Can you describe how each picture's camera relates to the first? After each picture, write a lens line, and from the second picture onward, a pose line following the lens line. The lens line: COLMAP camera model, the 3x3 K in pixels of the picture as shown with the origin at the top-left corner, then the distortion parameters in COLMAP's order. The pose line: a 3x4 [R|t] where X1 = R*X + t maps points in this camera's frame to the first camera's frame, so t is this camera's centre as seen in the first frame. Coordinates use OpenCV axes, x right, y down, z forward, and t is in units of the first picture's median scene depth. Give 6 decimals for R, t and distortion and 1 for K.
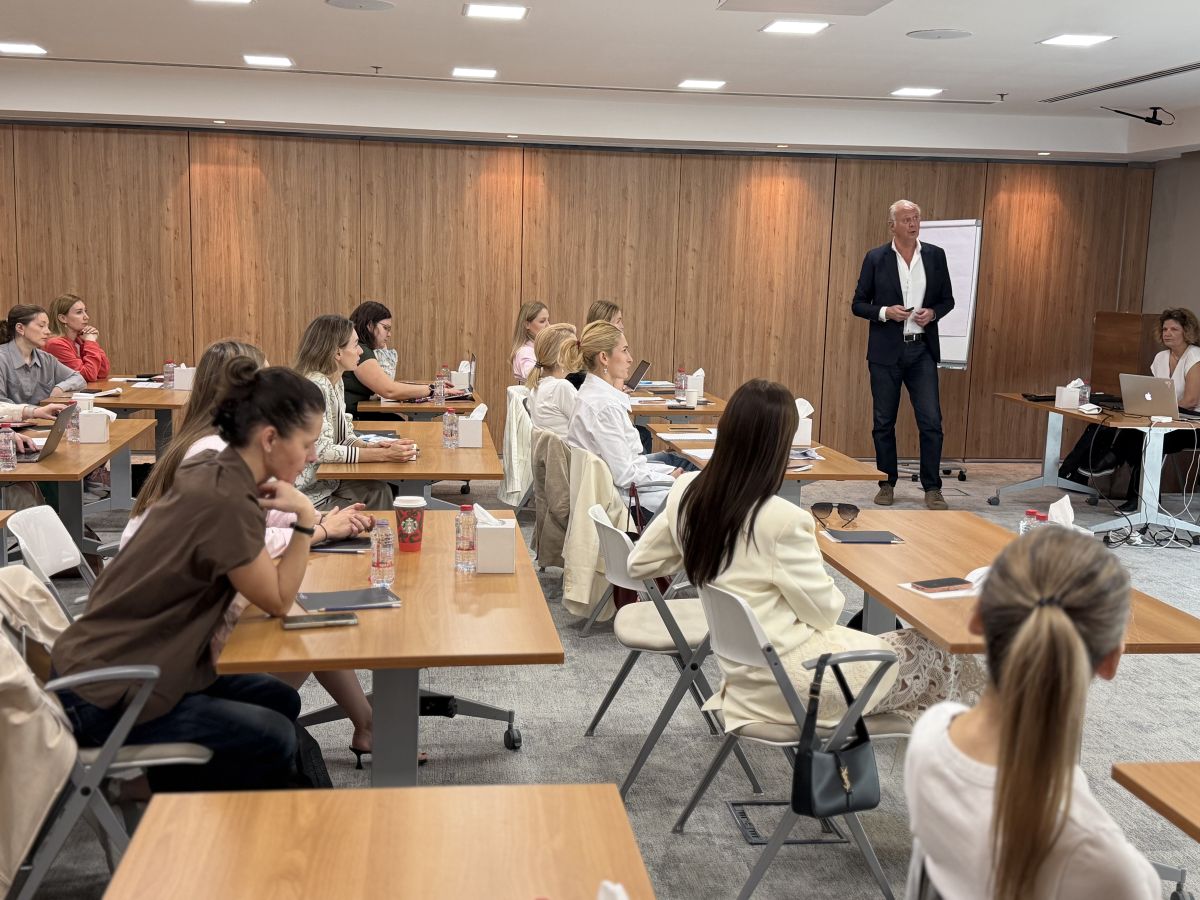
lens RADIAL K [[1397.7, 0, 600.0], [0, 1397.7, 450.0], [0, 0, 1]] dist [0.250577, -0.588917]
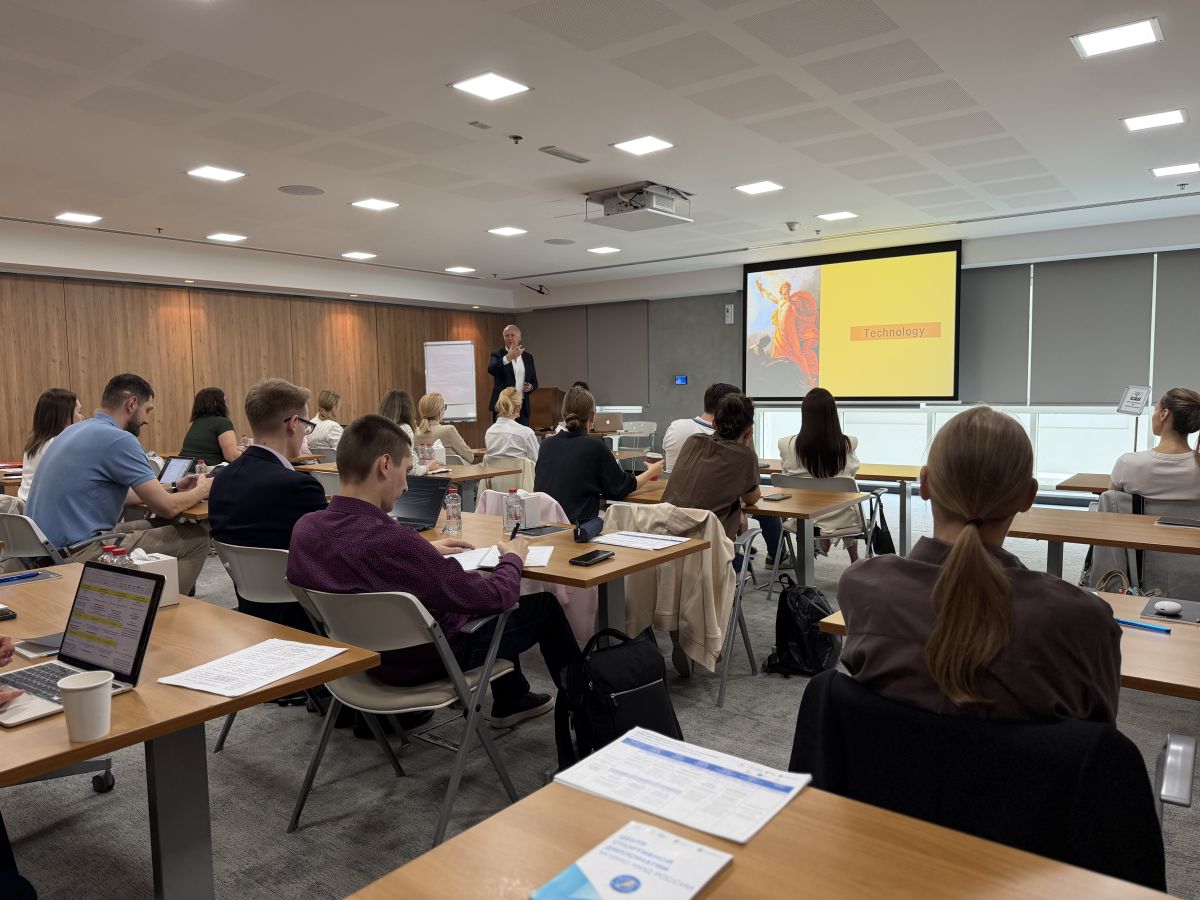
lens RADIAL K [[864.1, 0, 600.0], [0, 864.1, 450.0], [0, 0, 1]] dist [0.114013, -0.152784]
pose [[0.716072, -0.090853, 0.692089, -0.384568], [0.127068, 0.991893, -0.001262, 0.001070], [-0.686364, 0.088847, 0.721811, 0.085175]]
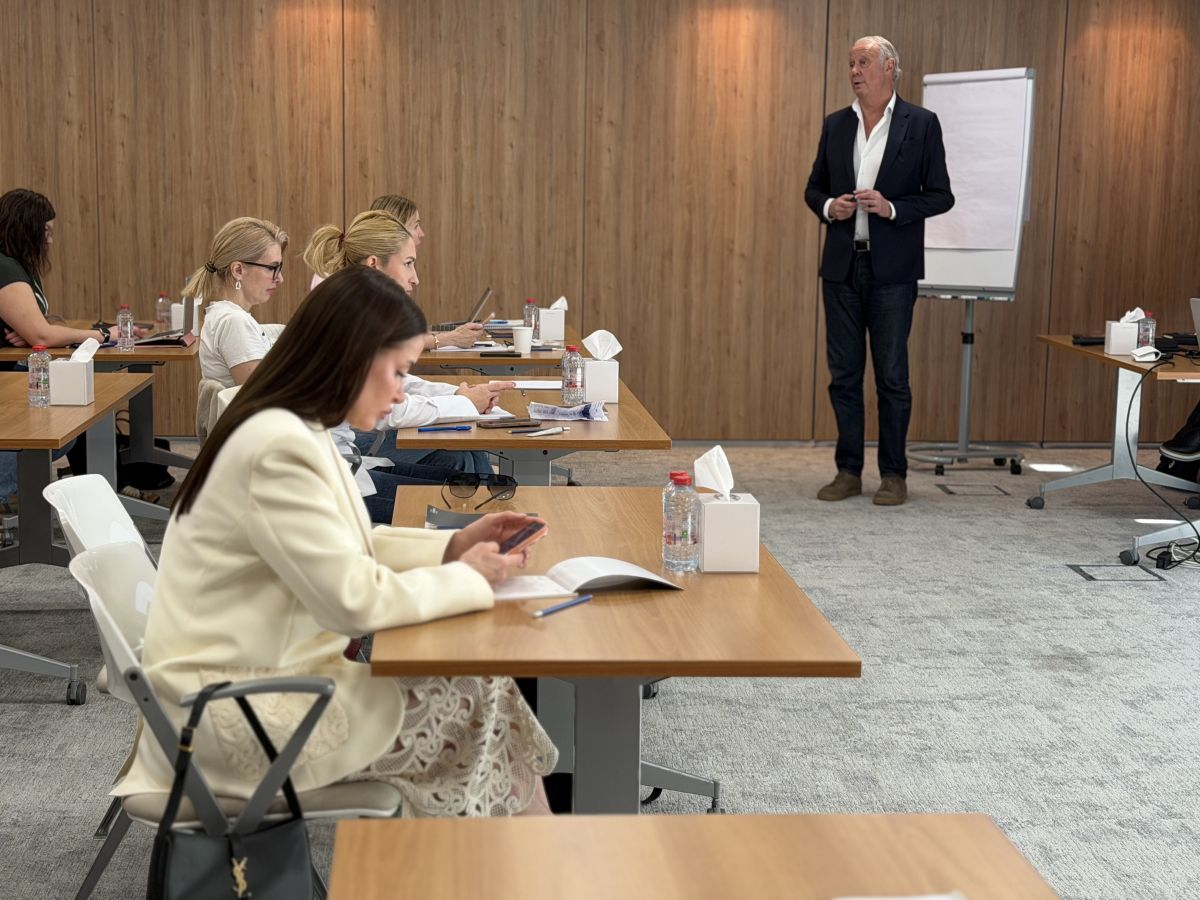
lens RADIAL K [[2116.7, 0, 600.0], [0, 2116.7, 450.0], [0, 0, 1]] dist [0.203615, -0.079736]
pose [[0.997787, -0.003469, -0.066397, 0.129222], [0.003126, 0.999981, -0.005266, 0.014963], [0.066414, 0.005047, 0.997779, 0.017959]]
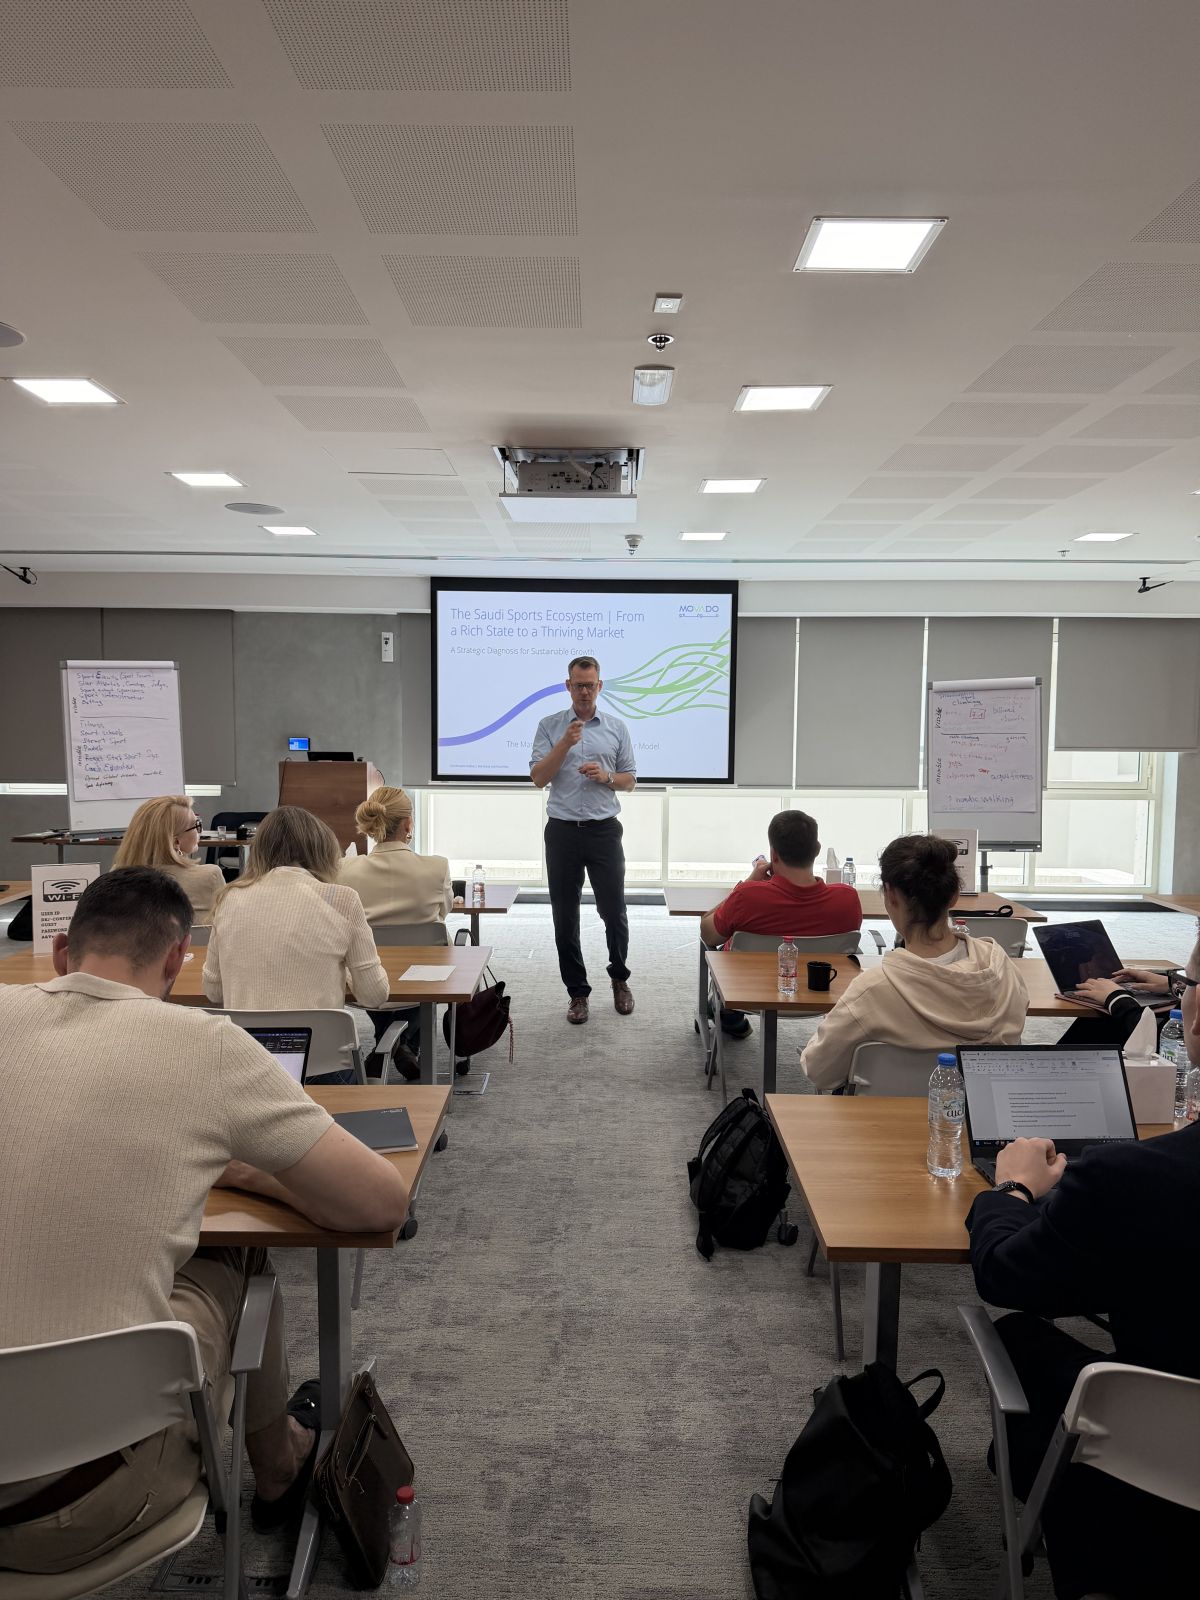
lens RADIAL K [[1152.2, 0, 608.9], [0, 1152.2, 829.0], [0, 0, 1]] dist [0.114013, -0.152784]
pose [[0.145299, -0.106127, 0.983679, -0.431793], [0.126943, 0.988013, 0.087844, -0.058162], [-0.981210, 0.112108, 0.157029, 0.411222]]
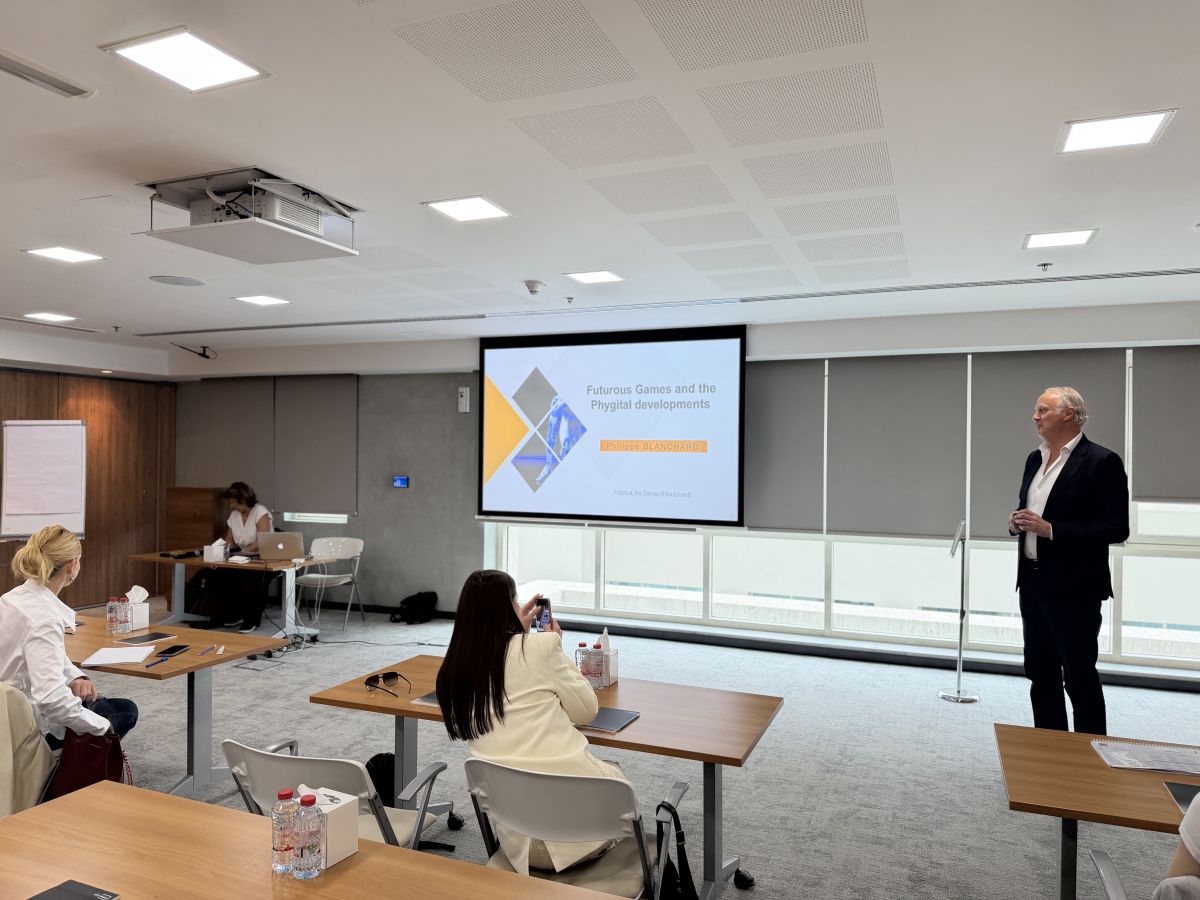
lens RADIAL K [[864.1, 0, 600.0], [0, 864.1, 450.0], [0, 0, 1]] dist [0.114013, -0.152784]
pose [[0.508066, -0.014961, 0.861188, -0.166928], [0.117127, 0.991761, -0.051870, -0.039437], [-0.853317, 0.127222, 0.505633, 0.207440]]
